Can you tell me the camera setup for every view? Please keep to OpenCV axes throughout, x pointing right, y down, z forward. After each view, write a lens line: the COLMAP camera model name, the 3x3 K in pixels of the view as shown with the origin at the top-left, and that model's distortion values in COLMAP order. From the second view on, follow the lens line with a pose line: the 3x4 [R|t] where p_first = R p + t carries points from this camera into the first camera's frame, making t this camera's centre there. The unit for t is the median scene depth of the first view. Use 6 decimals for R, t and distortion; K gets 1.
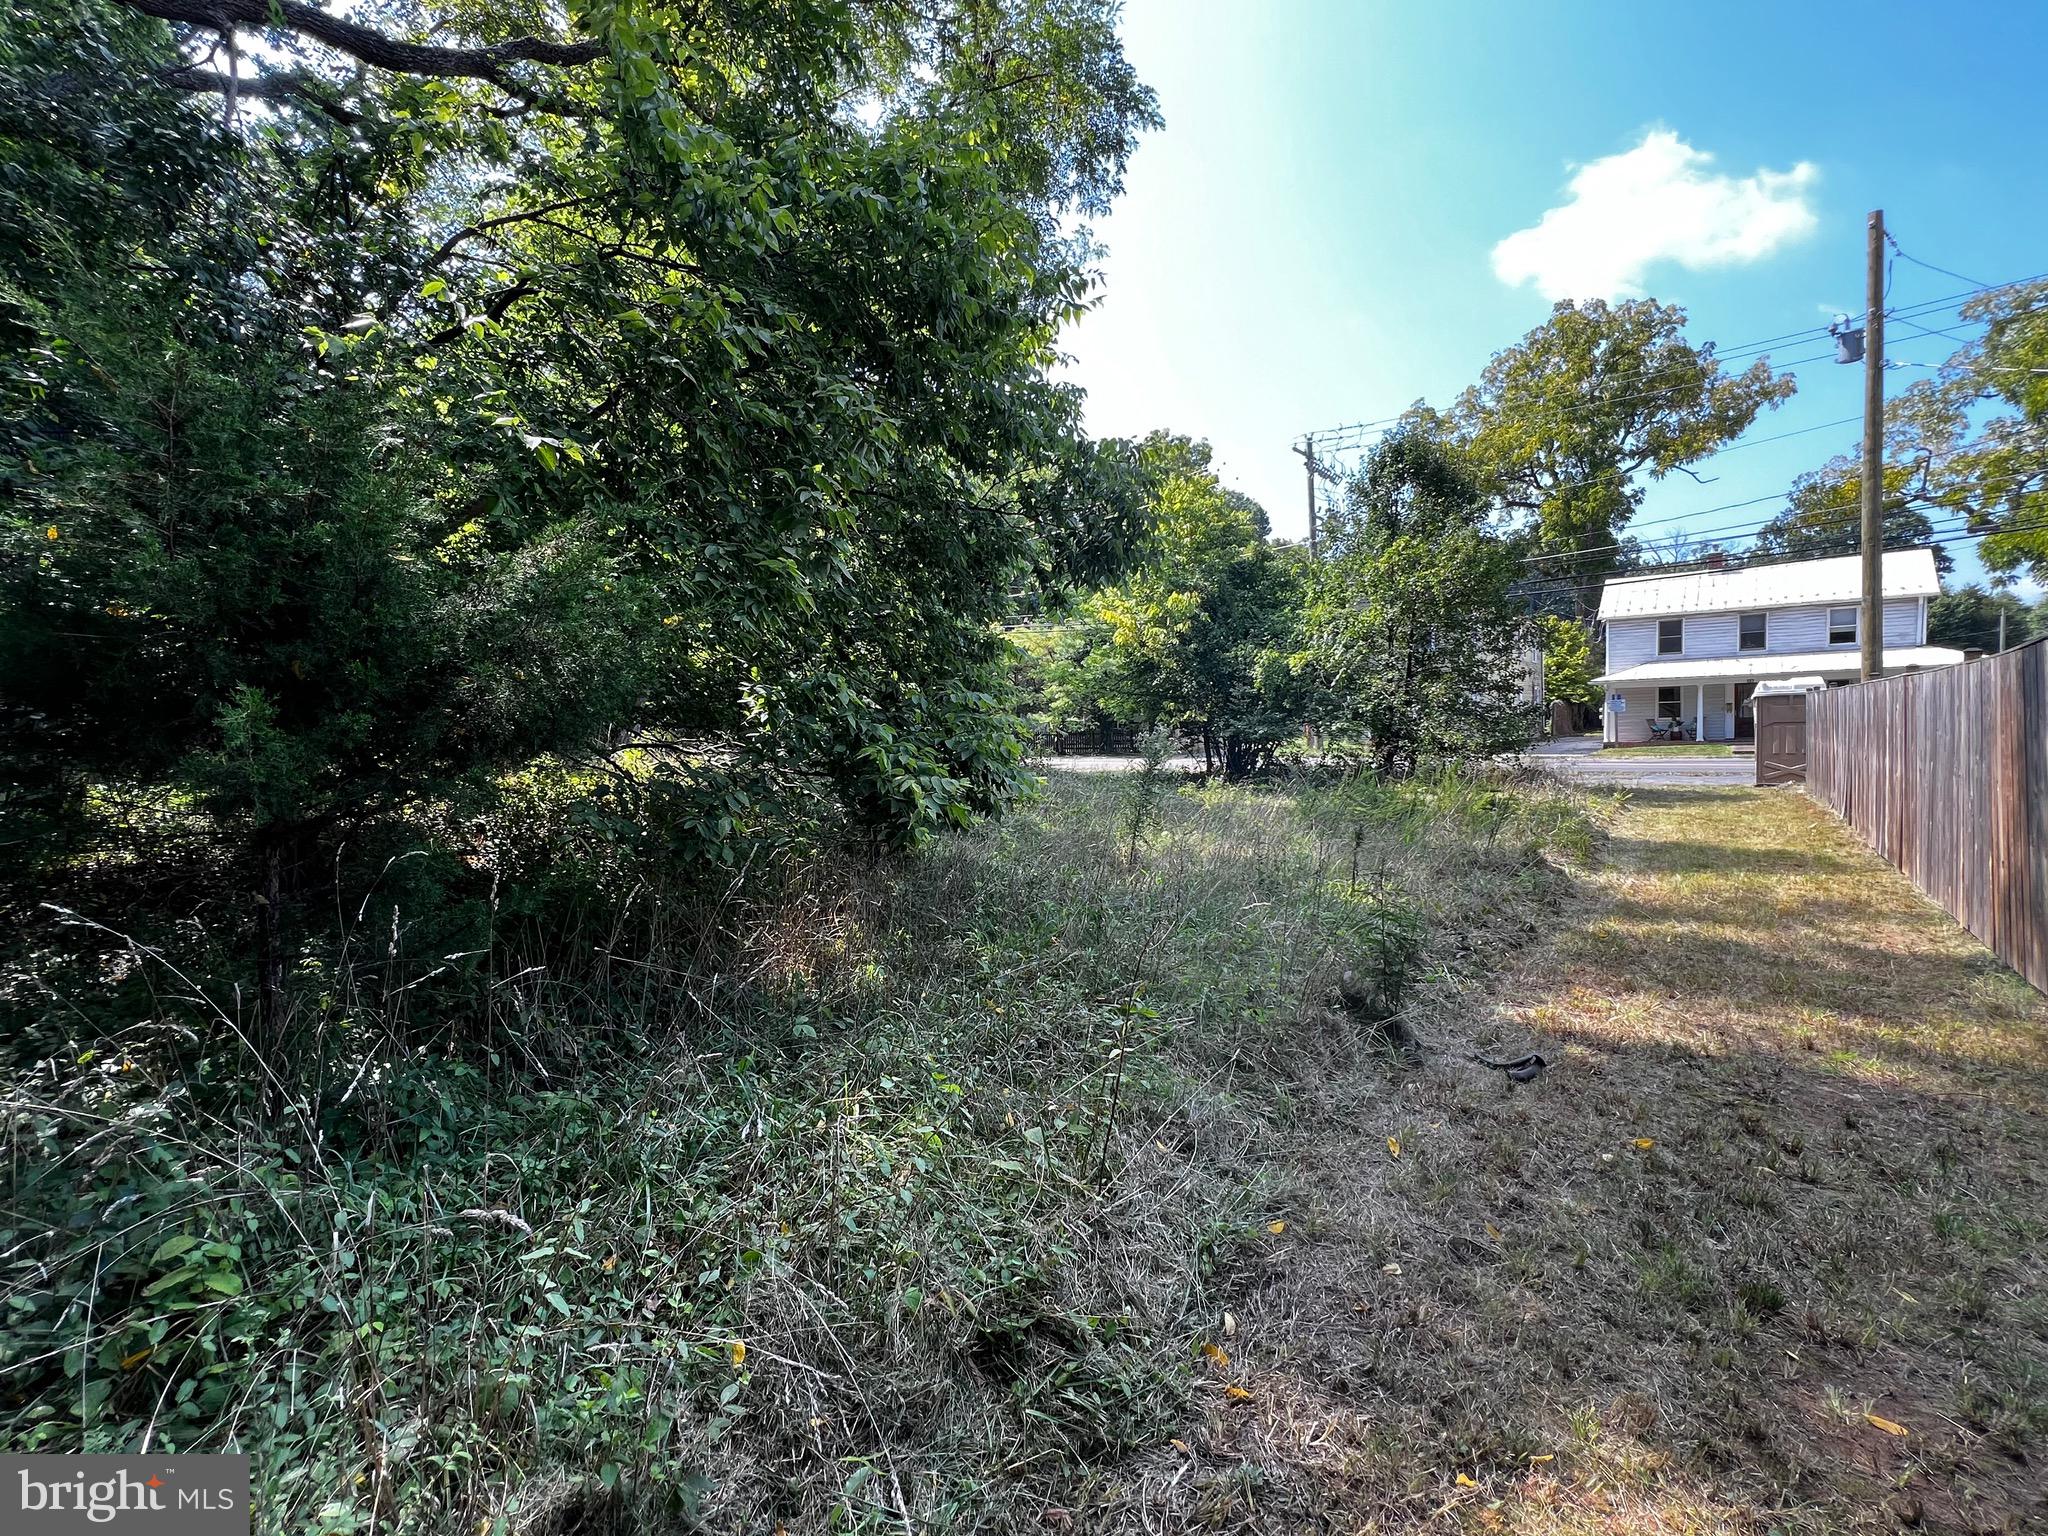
lens RADIAL K [[877.3, 0, 1024.0], [0, 877.3, 768.0], [0, 0, 1]] dist [-0.006258, 0.001302]
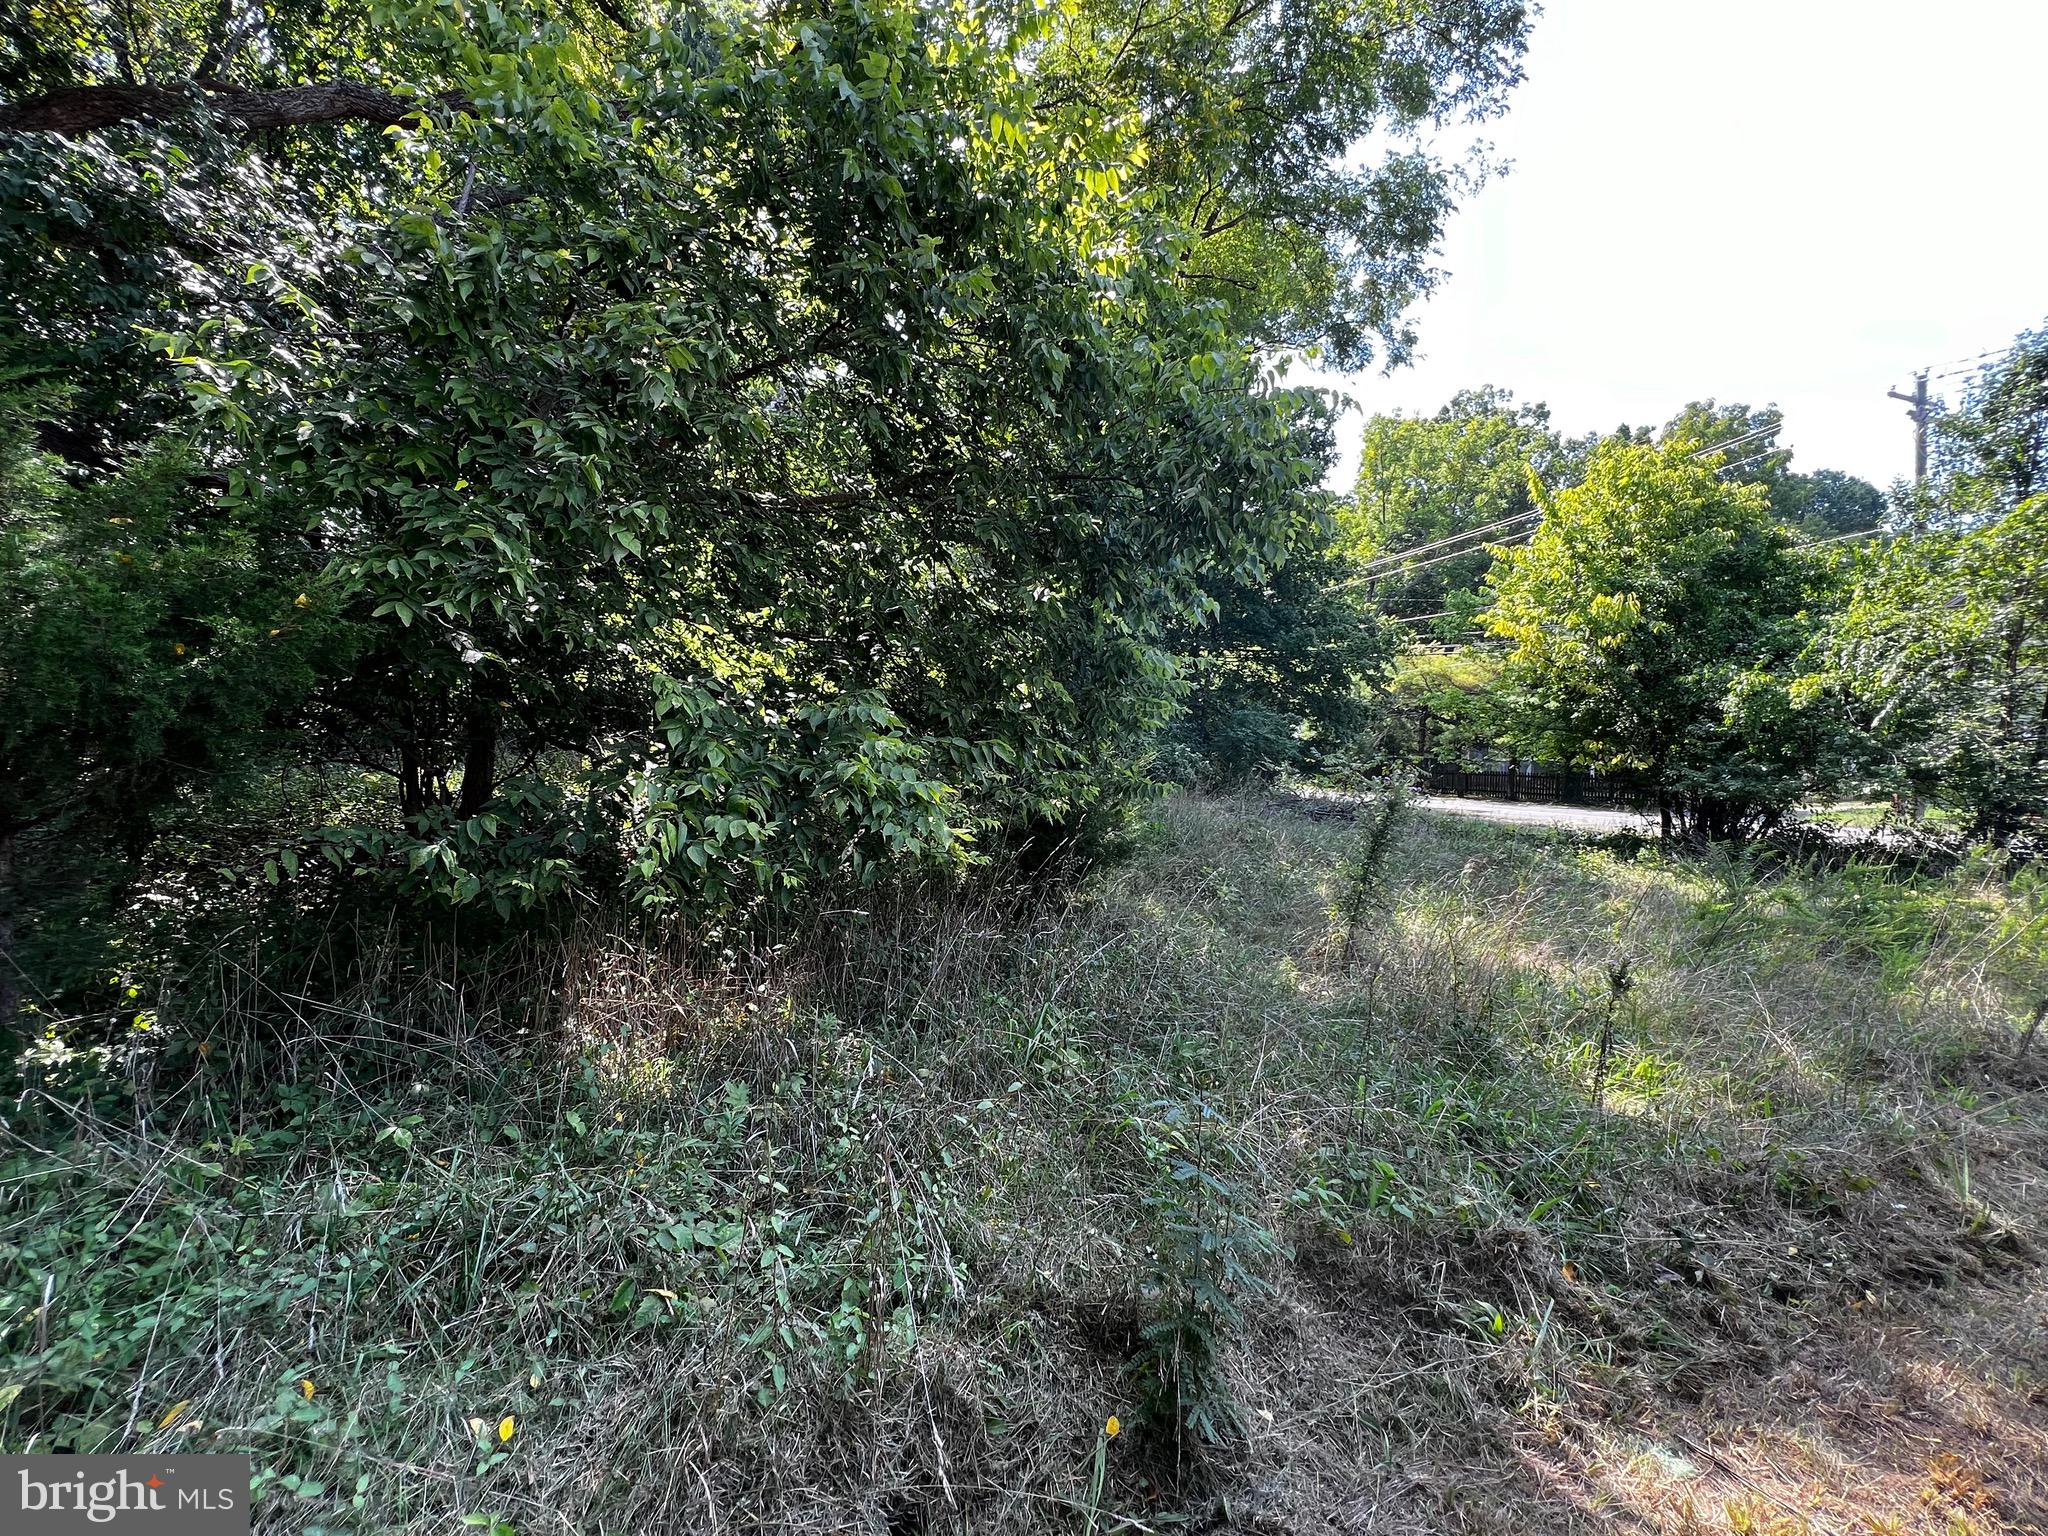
lens RADIAL K [[877.3, 0, 1024.0], [0, 877.3, 768.0], [0, 0, 1]] dist [-0.006258, 0.001302]
pose [[0.872126, 0.059249, -0.485681, 0.107306], [-0.072872, 0.997299, -0.009193, -0.008814], [0.483825, 0.043410, 0.874088, 0.106046]]
